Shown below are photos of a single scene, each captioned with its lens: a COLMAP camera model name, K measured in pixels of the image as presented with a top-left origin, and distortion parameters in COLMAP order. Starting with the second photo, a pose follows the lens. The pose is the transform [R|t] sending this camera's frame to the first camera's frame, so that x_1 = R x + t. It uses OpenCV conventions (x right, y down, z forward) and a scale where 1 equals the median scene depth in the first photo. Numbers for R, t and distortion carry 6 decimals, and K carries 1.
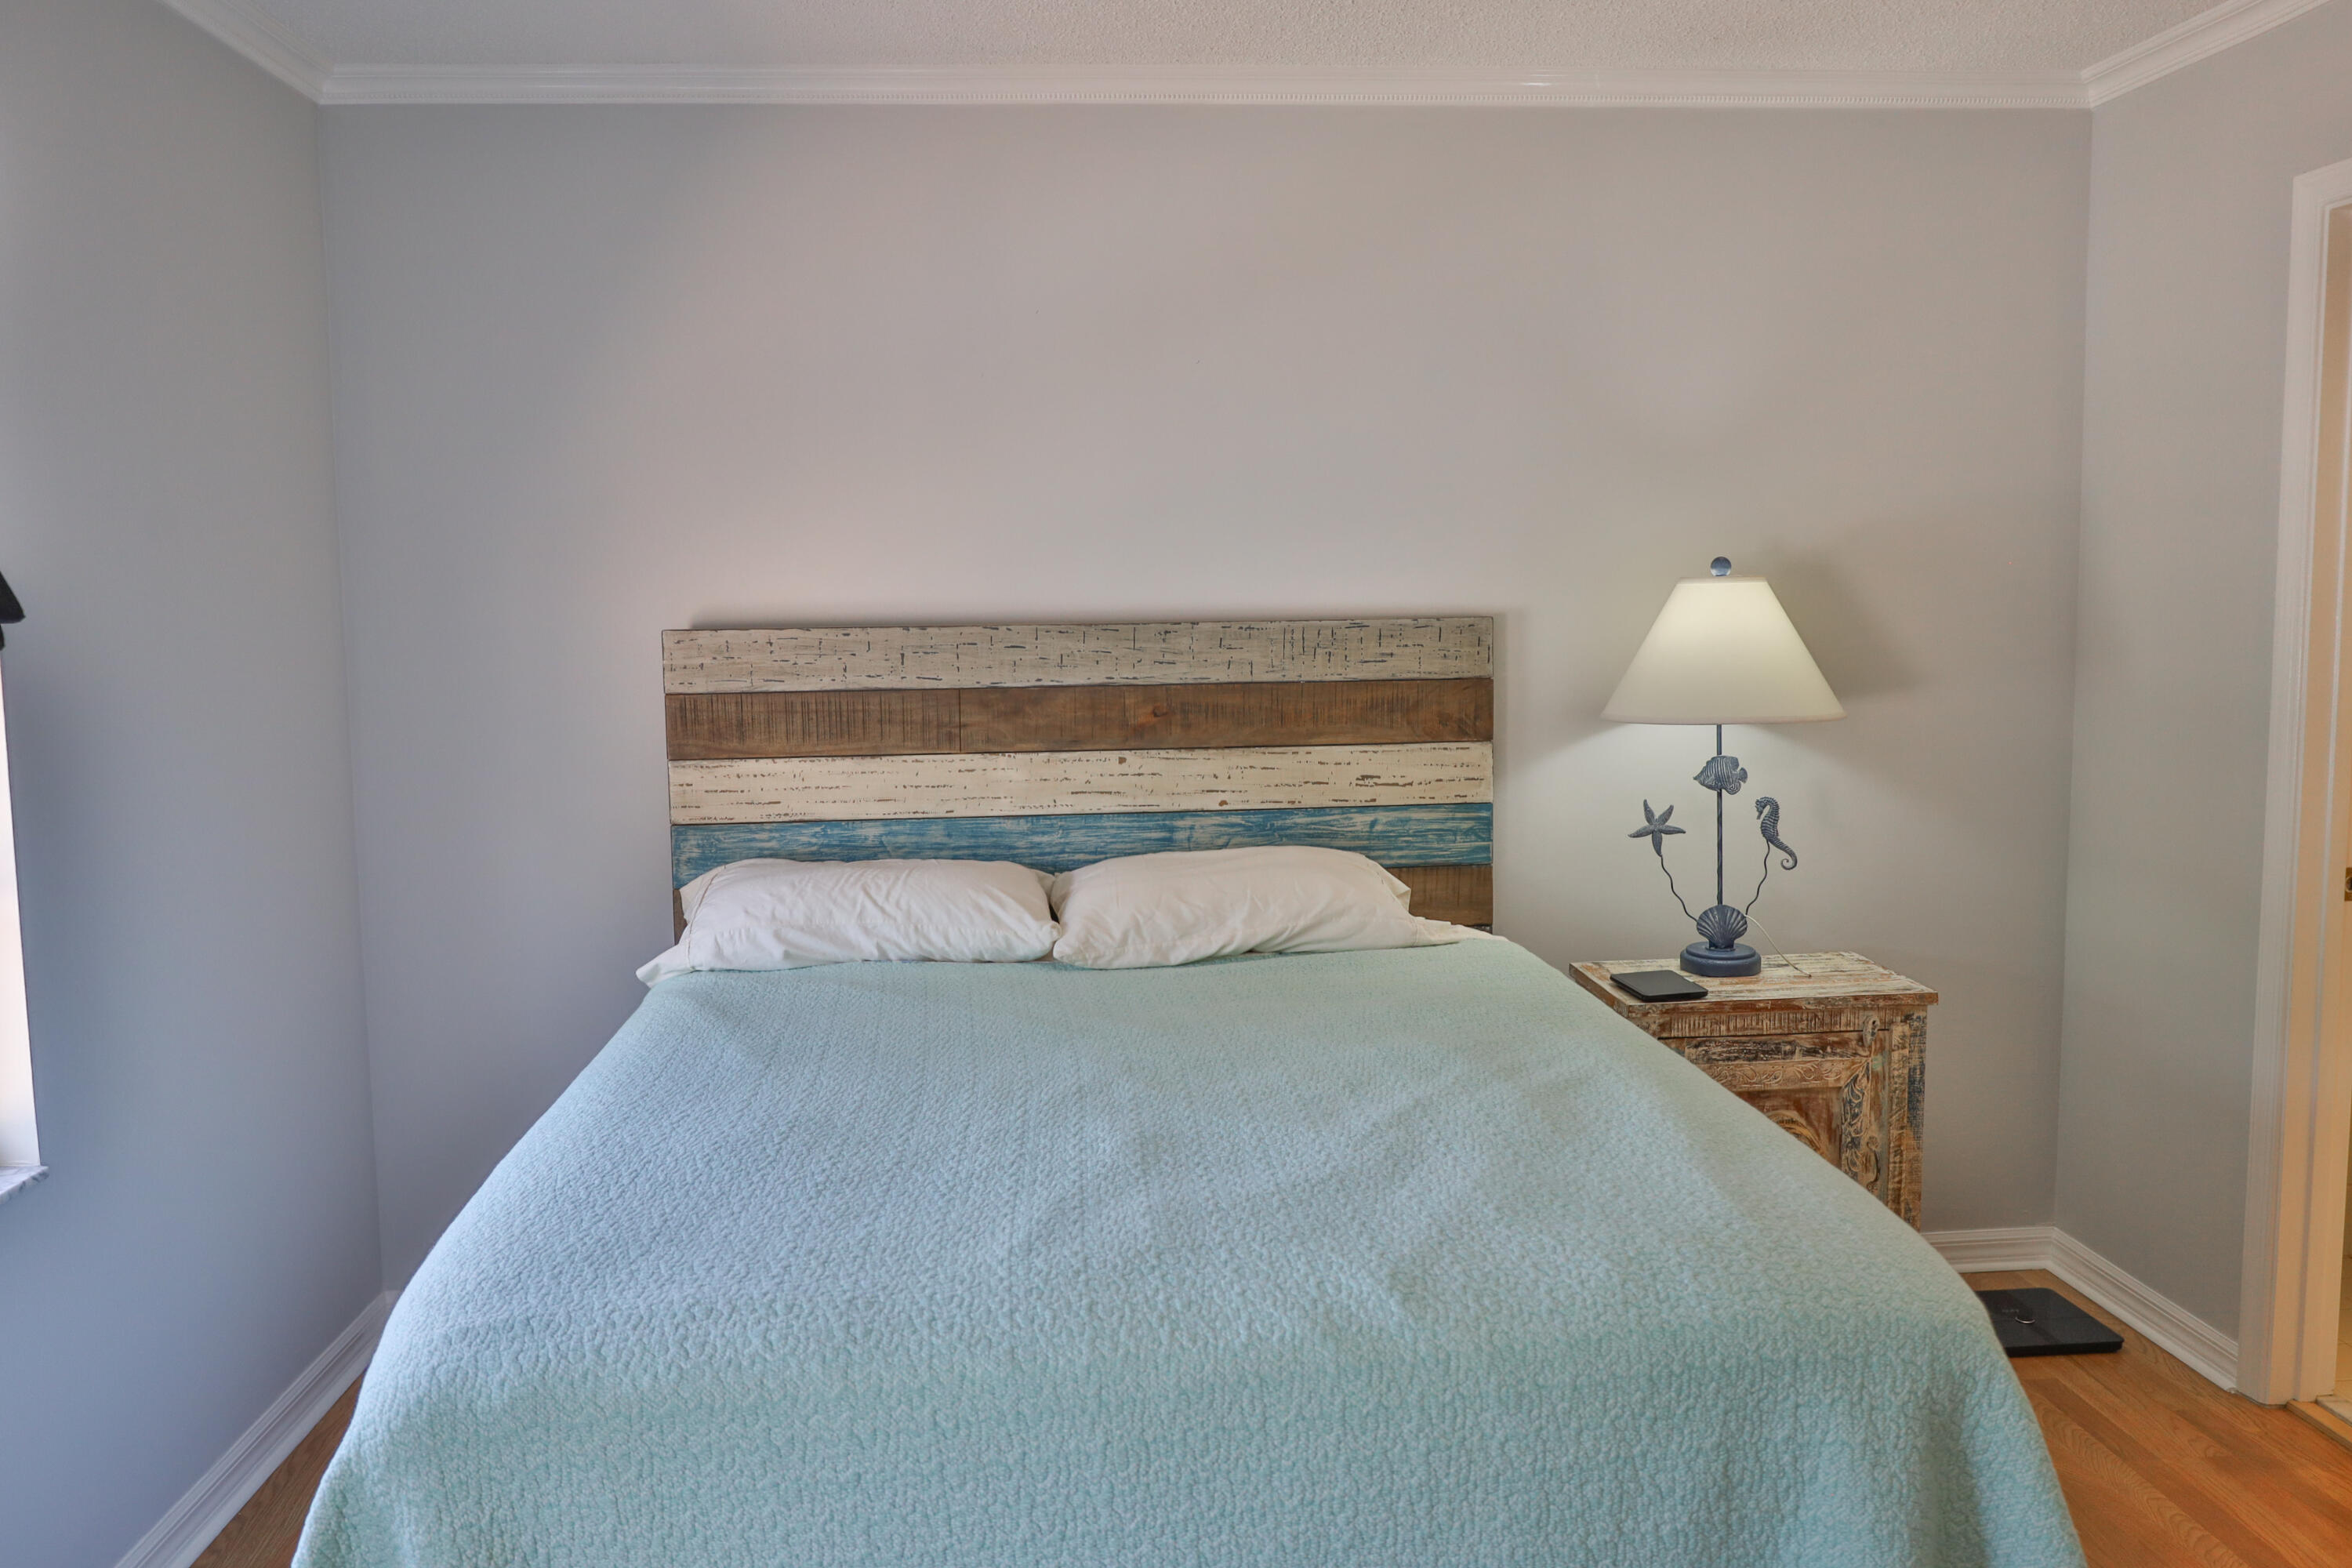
lens RADIAL K [[1864.3, 0, 1181.2], [0, 1864.3, 785.7], [0, 0, 1]] dist [-0.022251, 0.009691]
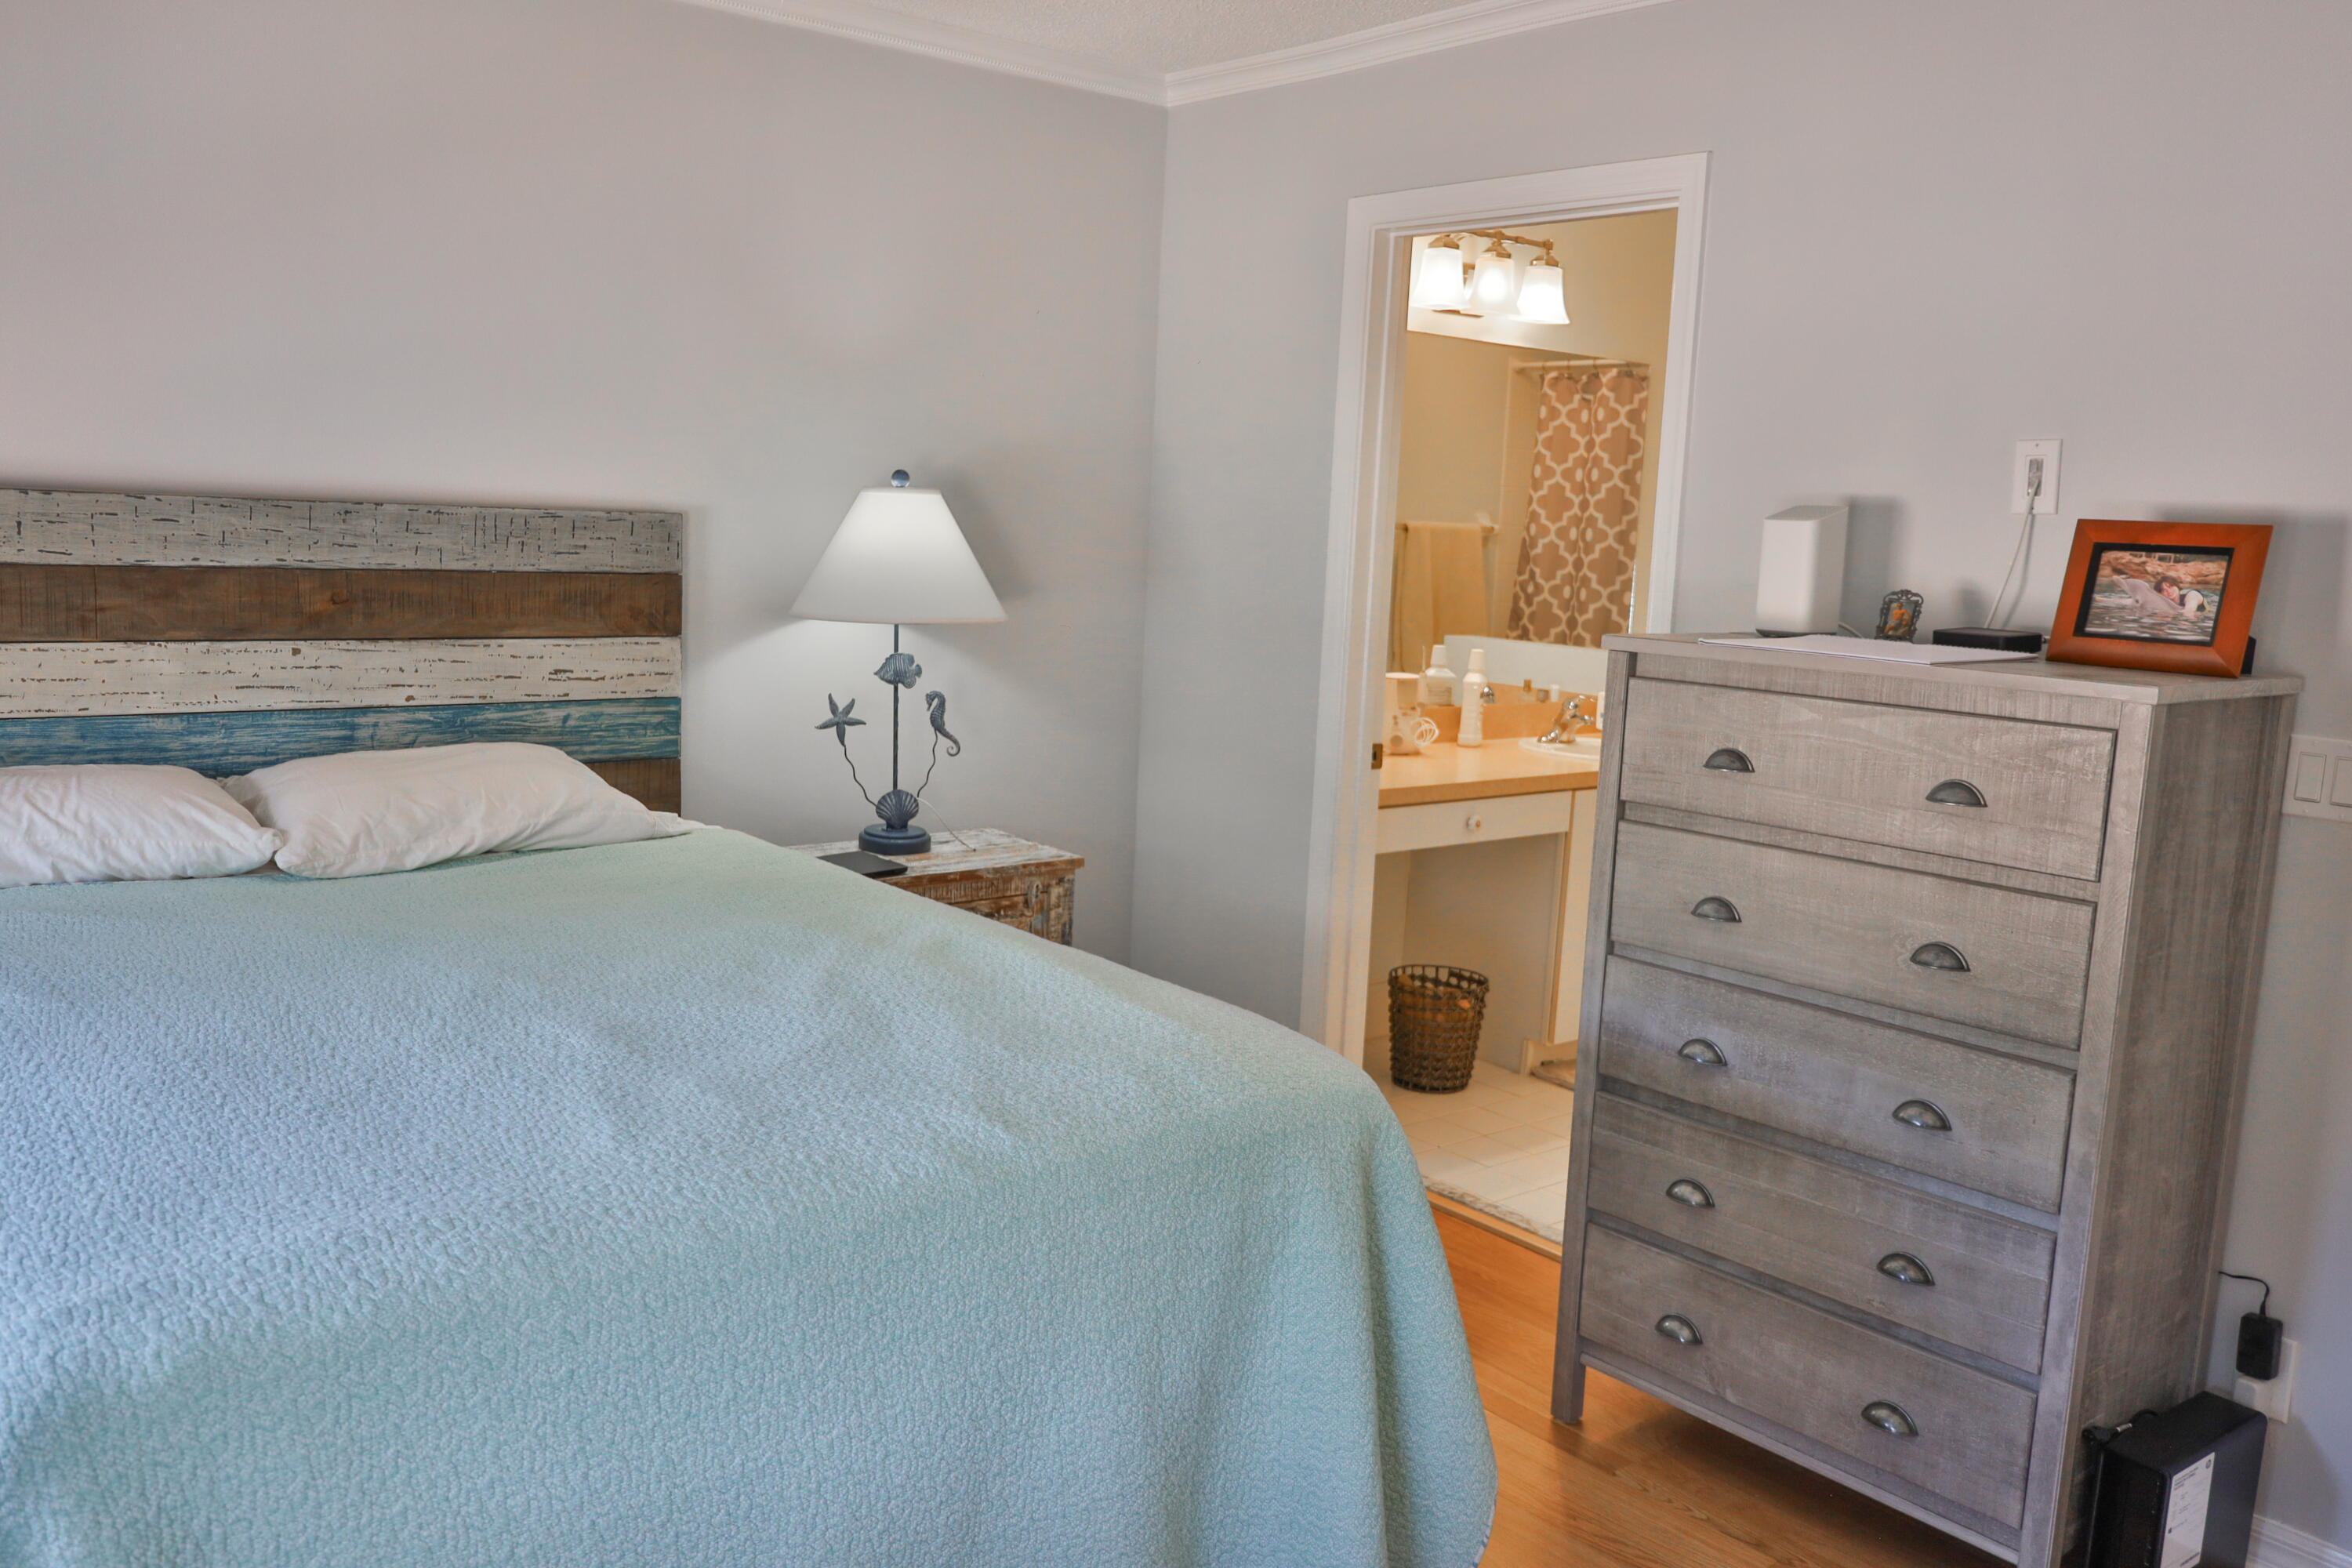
lens RADIAL K [[1864.3, 0, 1183.7], [0, 1864.3, 785.4], [0, 0, 1]] dist [-0.022251, 0.009691]
pose [[0.813771, -0.030625, 0.580378, -0.228081], [0.000148, 0.998622, 0.052487, 0.004527], [-0.581185, -0.042626, 0.812654, 0.012327]]
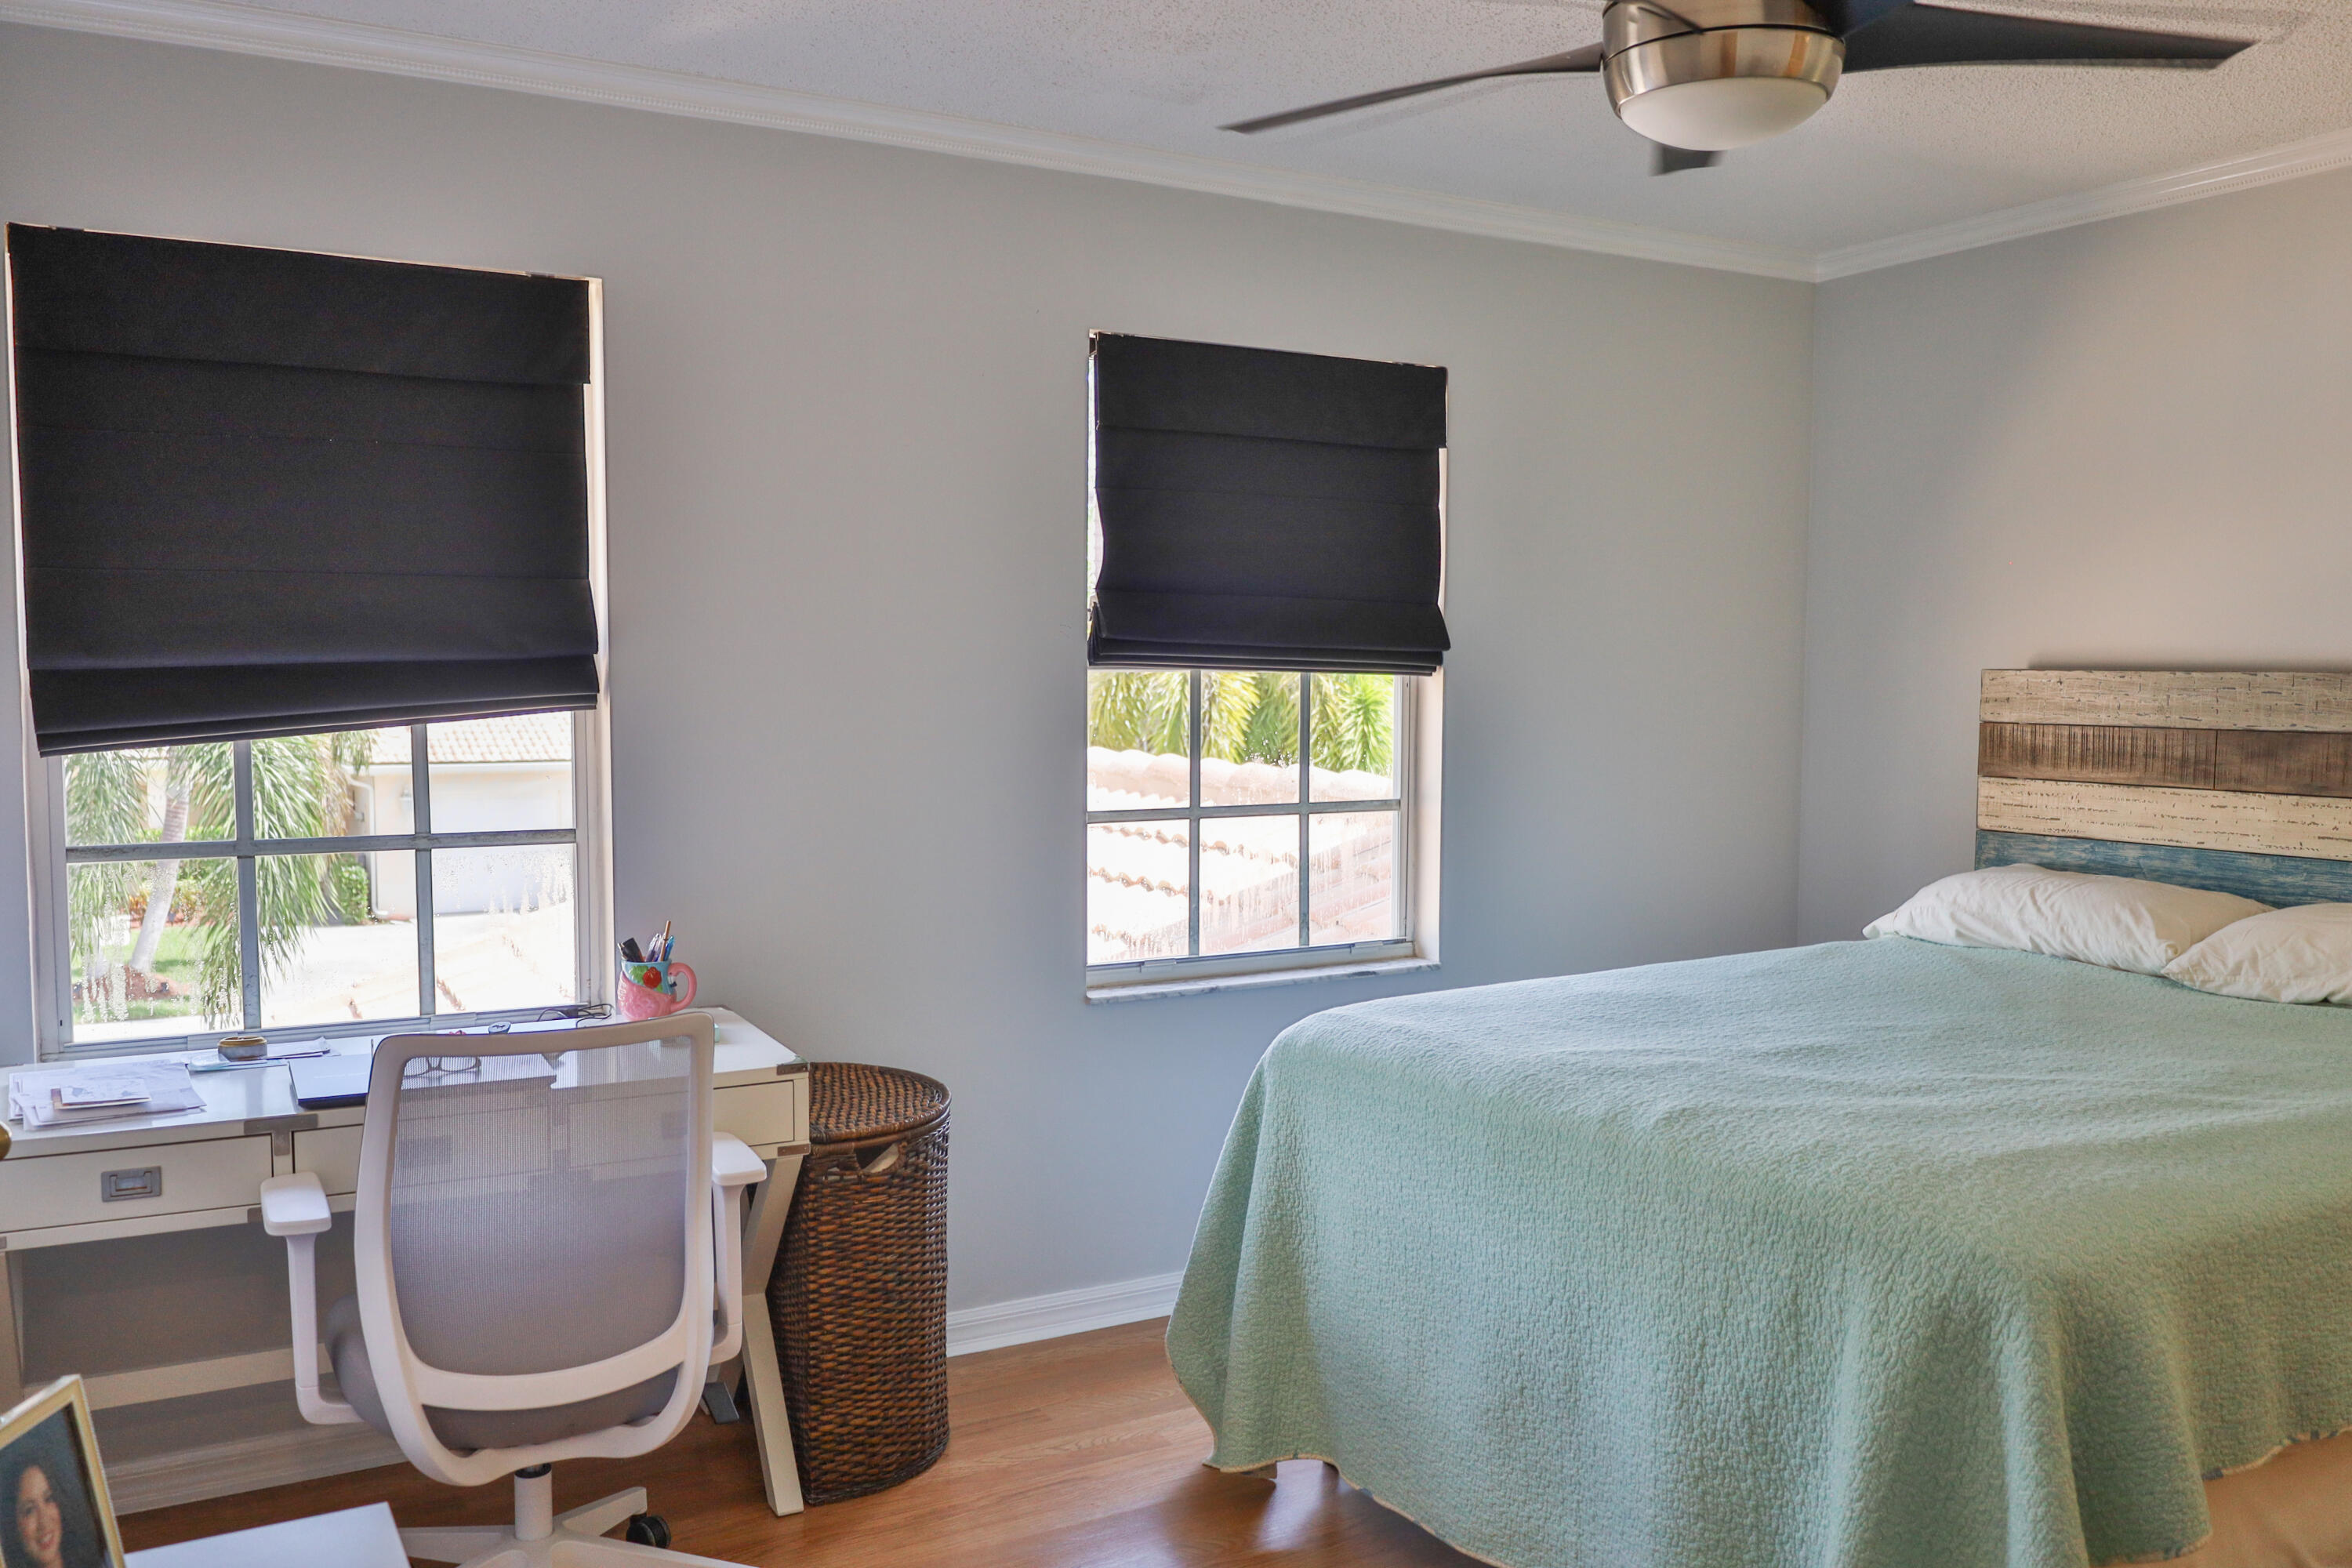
lens RADIAL K [[1864.3, 0, 1177.2], [0, 1864.3, 788.1], [0, 0, 1]] dist [-0.022251, 0.009691]
pose [[0.428483, 0.076122, -0.900337, 0.640255], [-0.098640, 0.994430, 0.037133, 0.001006], [0.898149, 0.072898, 0.433606, 0.003305]]
